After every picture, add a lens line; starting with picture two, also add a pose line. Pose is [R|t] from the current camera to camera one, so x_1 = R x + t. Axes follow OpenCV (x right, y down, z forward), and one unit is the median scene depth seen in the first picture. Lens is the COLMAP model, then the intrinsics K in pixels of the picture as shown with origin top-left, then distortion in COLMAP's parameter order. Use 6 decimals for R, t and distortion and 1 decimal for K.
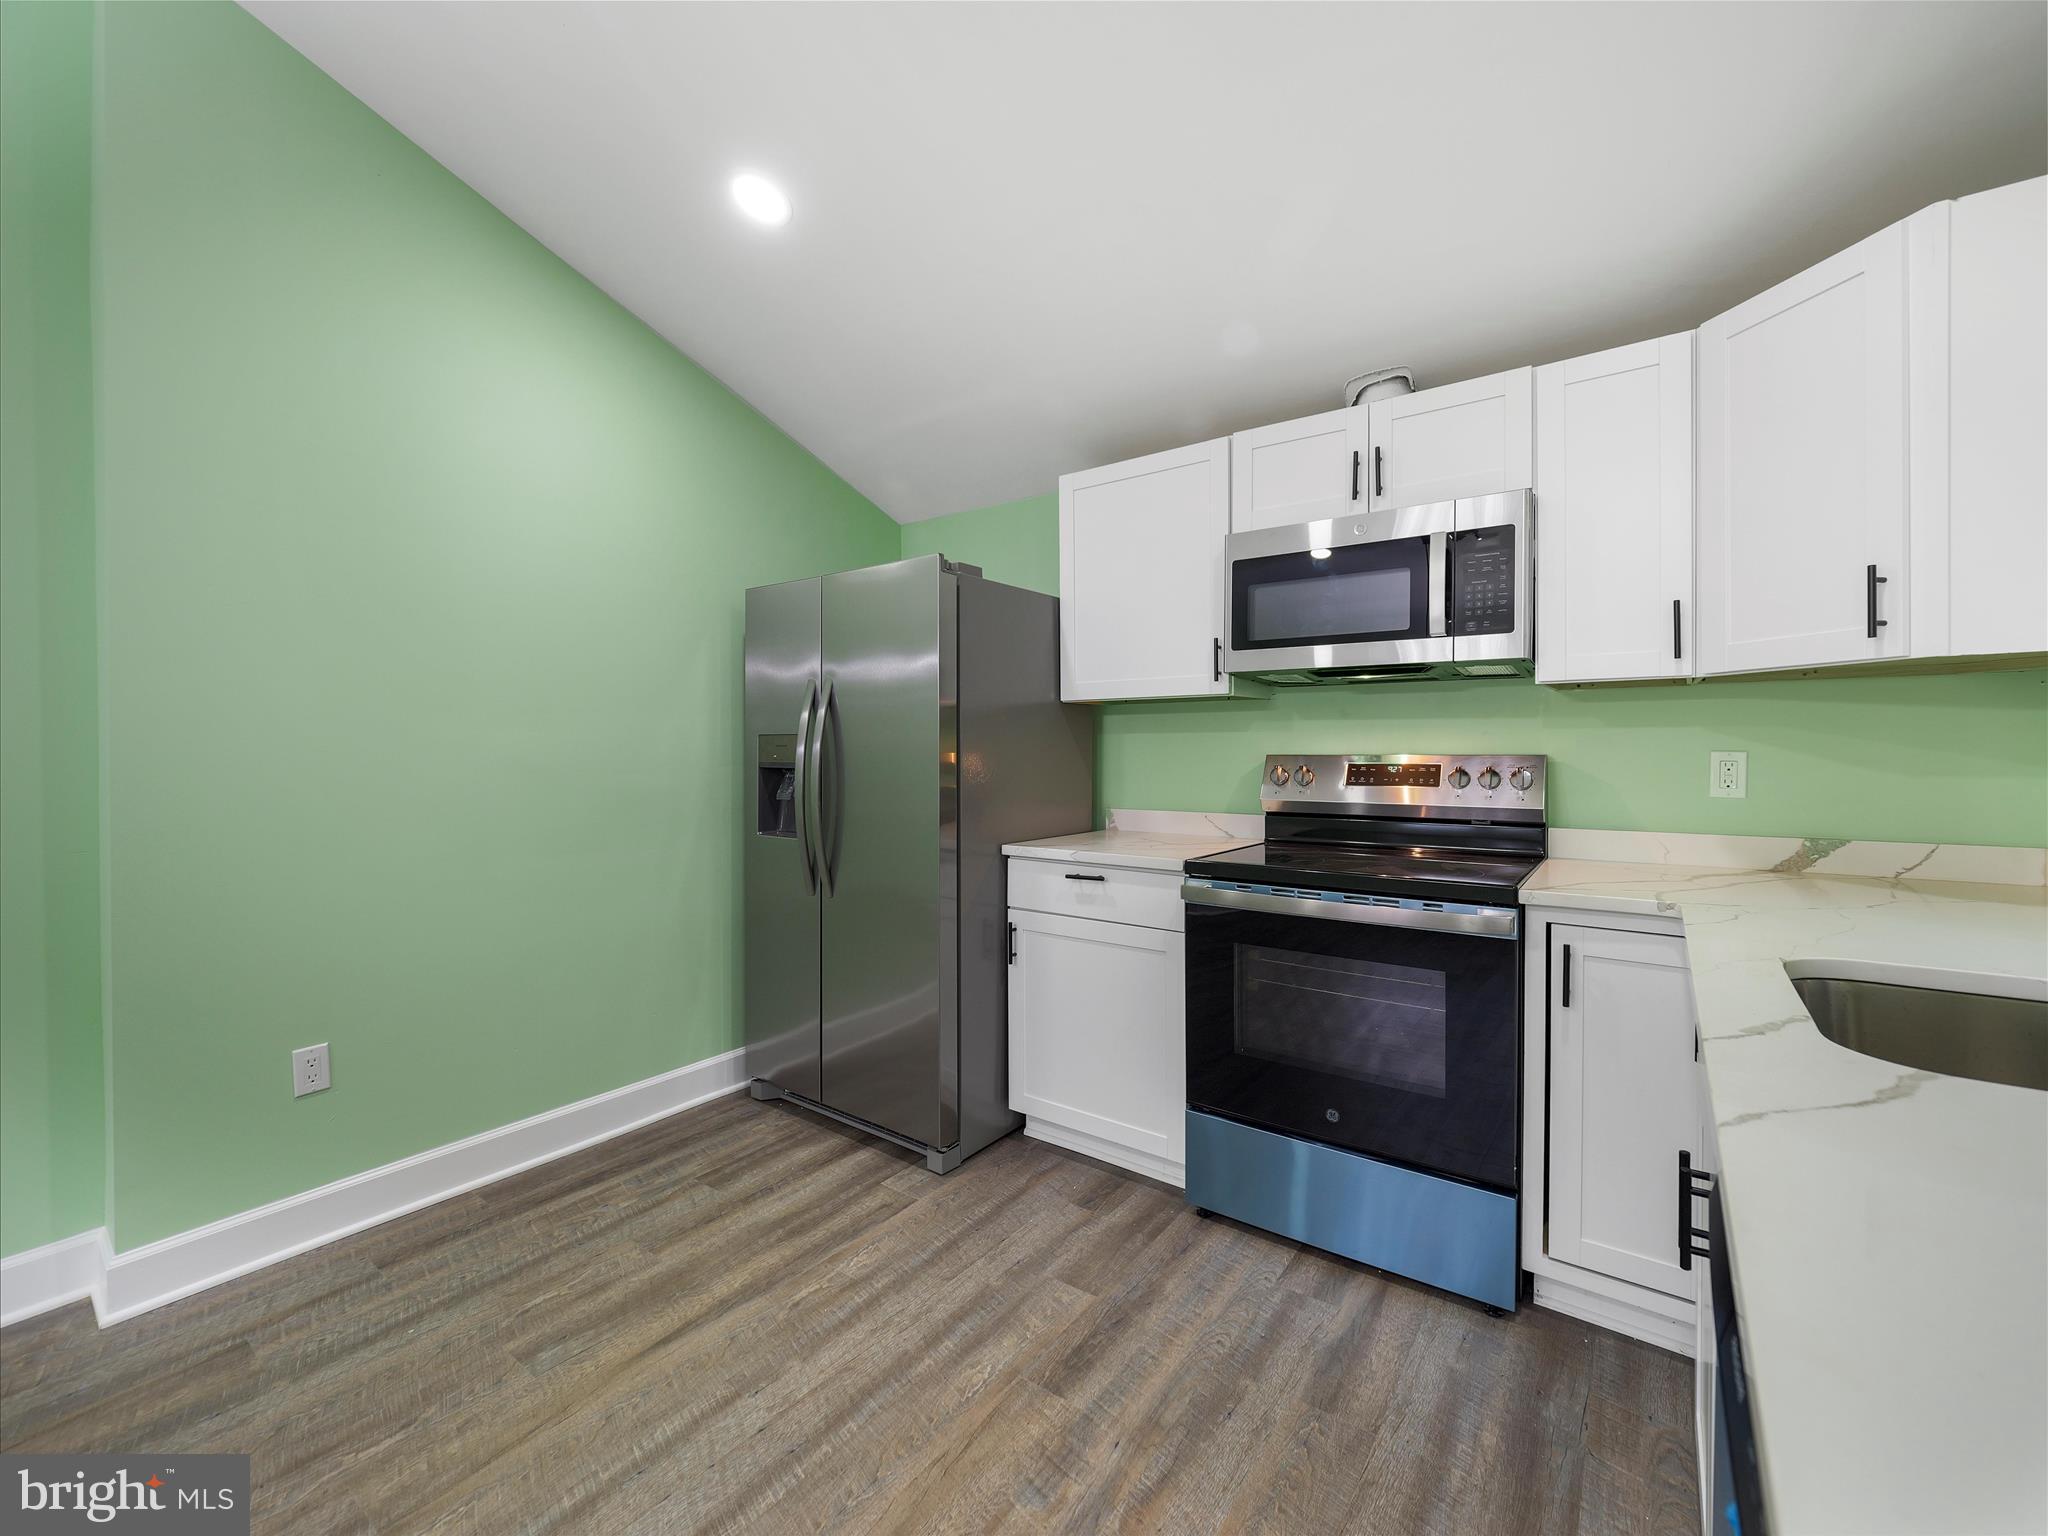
lens RADIAL K [[874.4, 0, 1010.7], [0, 874.4, 754.1], [0, 0, 1]] dist [-0.002422, -0.000924]
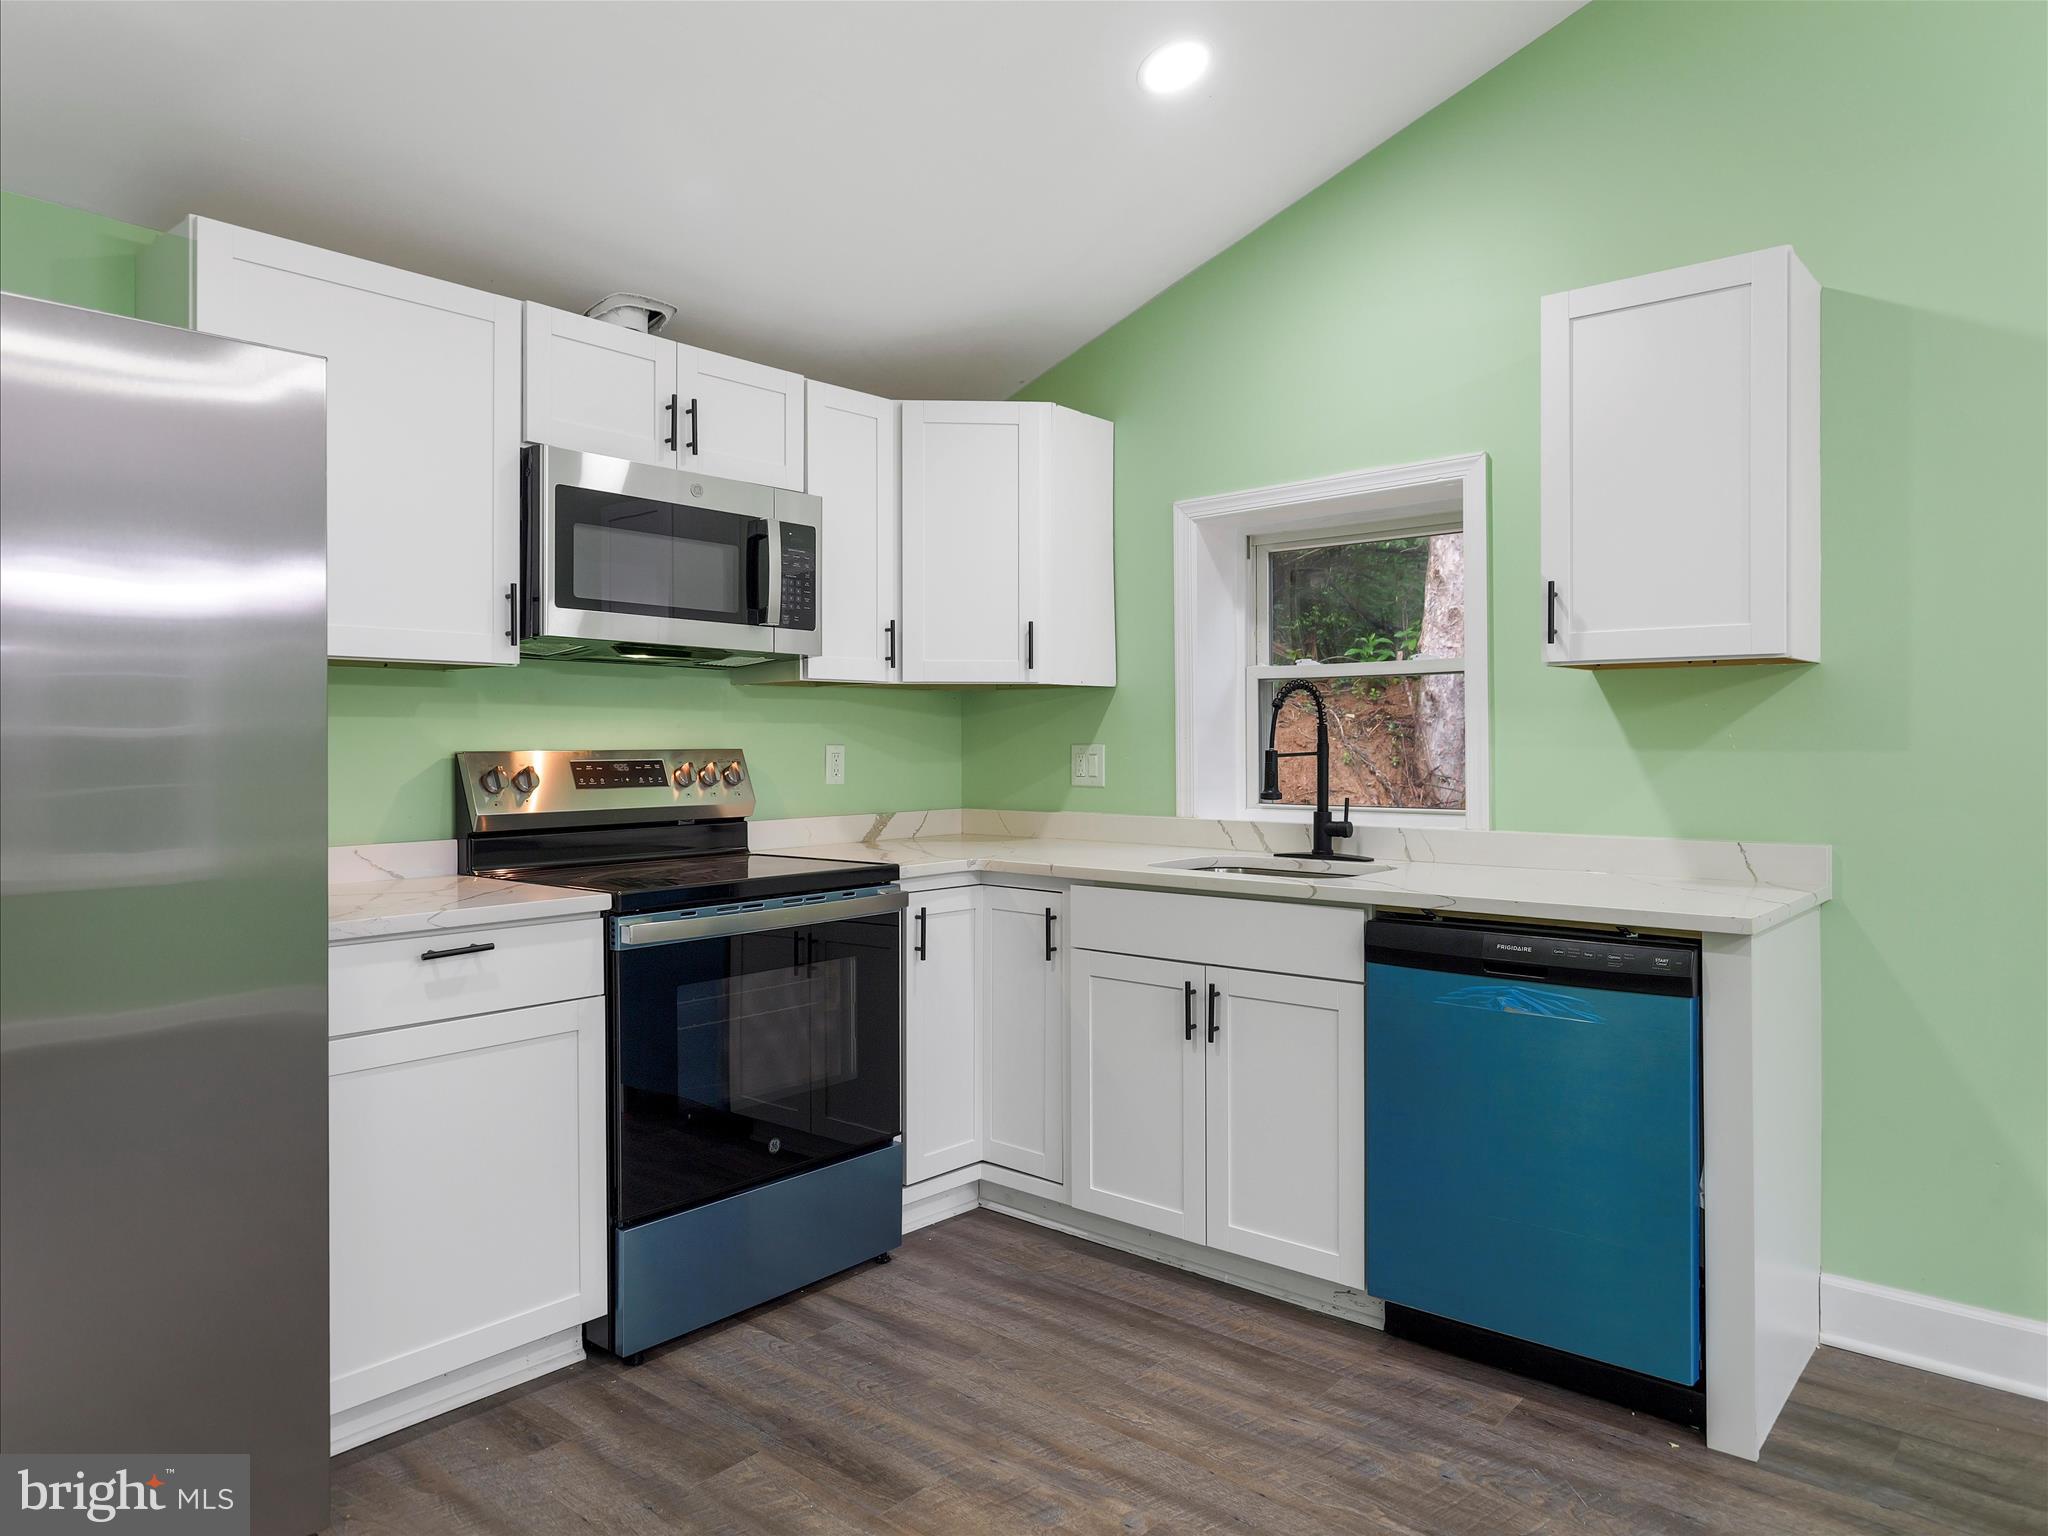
lens RADIAL K [[1382.8, 0, 1058.9], [0, 1382.8, 748.8], [0, 0, 1]] dist [0.039604, 0.000010]
pose [[0.033494, -0.004978, 0.999427, -1.069198], [0.004983, 0.999976, 0.004814, -0.005808], [-0.999426, 0.004819, 0.033518, 0.654070]]
